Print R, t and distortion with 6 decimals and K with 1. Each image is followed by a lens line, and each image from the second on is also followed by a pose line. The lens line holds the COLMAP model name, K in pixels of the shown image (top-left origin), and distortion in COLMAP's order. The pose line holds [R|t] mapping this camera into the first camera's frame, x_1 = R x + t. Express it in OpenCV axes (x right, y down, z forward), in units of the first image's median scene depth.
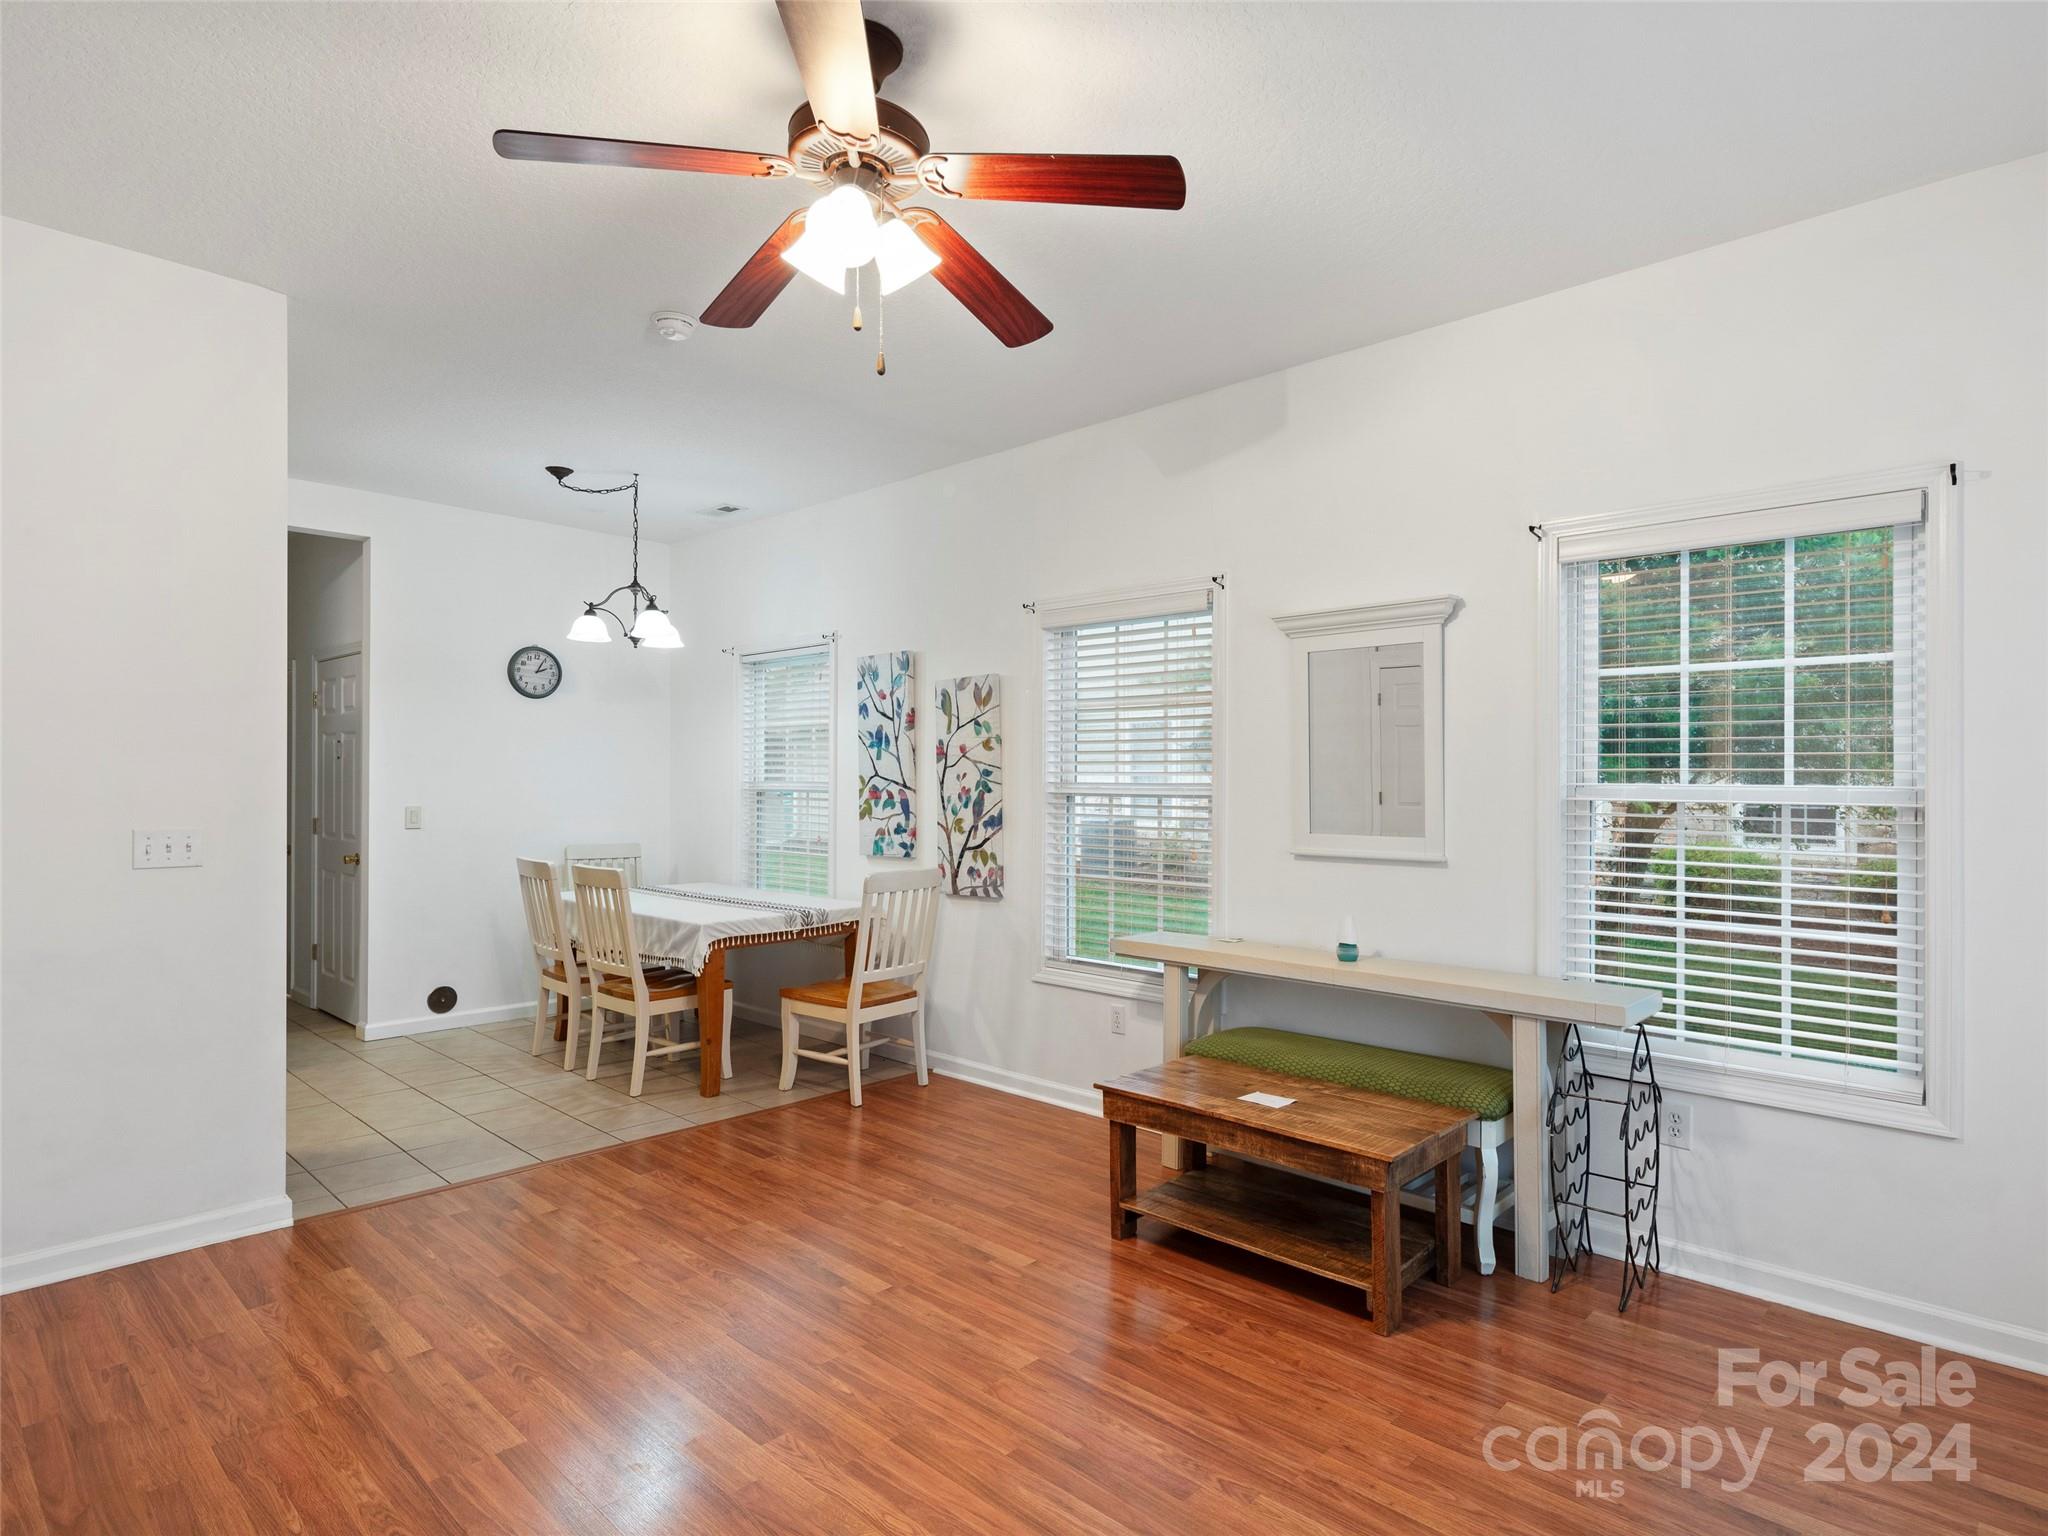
lens RADIAL K [[1126.8, 0, 1066.1], [0, 1126.8, 774.3], [0, 0, 1]] dist [0.001773, -0.000773]
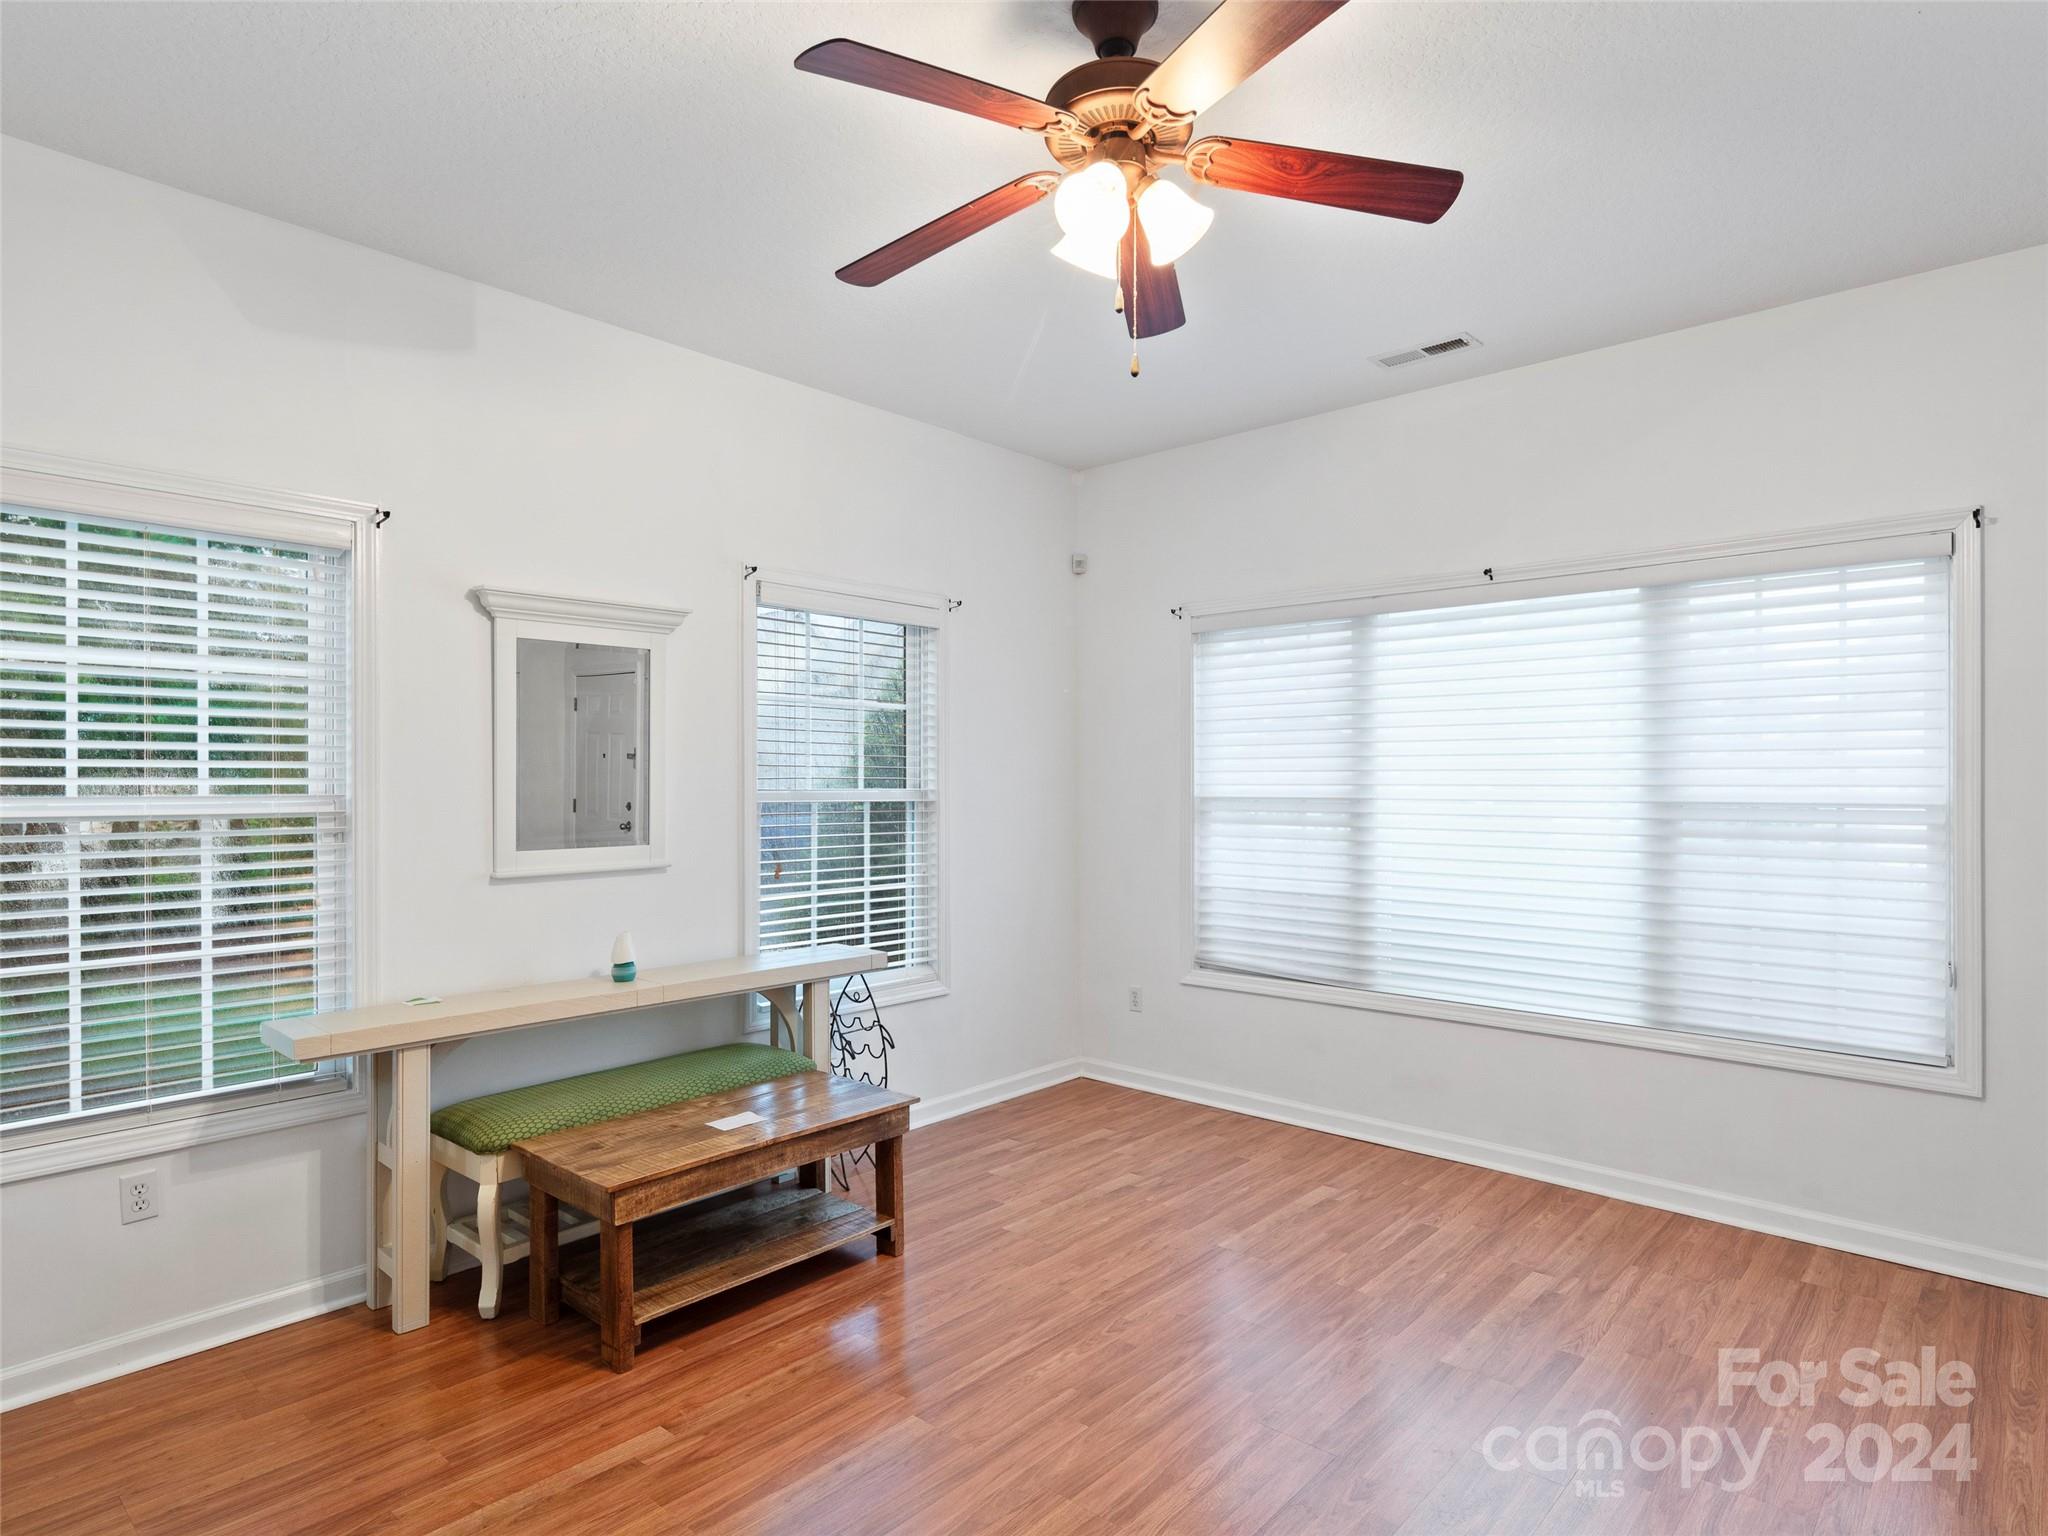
lens RADIAL K [[1126.8, 0, 1066.1], [0, 1126.8, 774.3], [0, 0, 1]] dist [0.001773, -0.000773]
pose [[-0.032192, 0.008048, 0.999449, -0.708986], [0.004418, 0.999959, -0.007909, 0.003153], [-0.999472, 0.004161, -0.032227, 0.674393]]
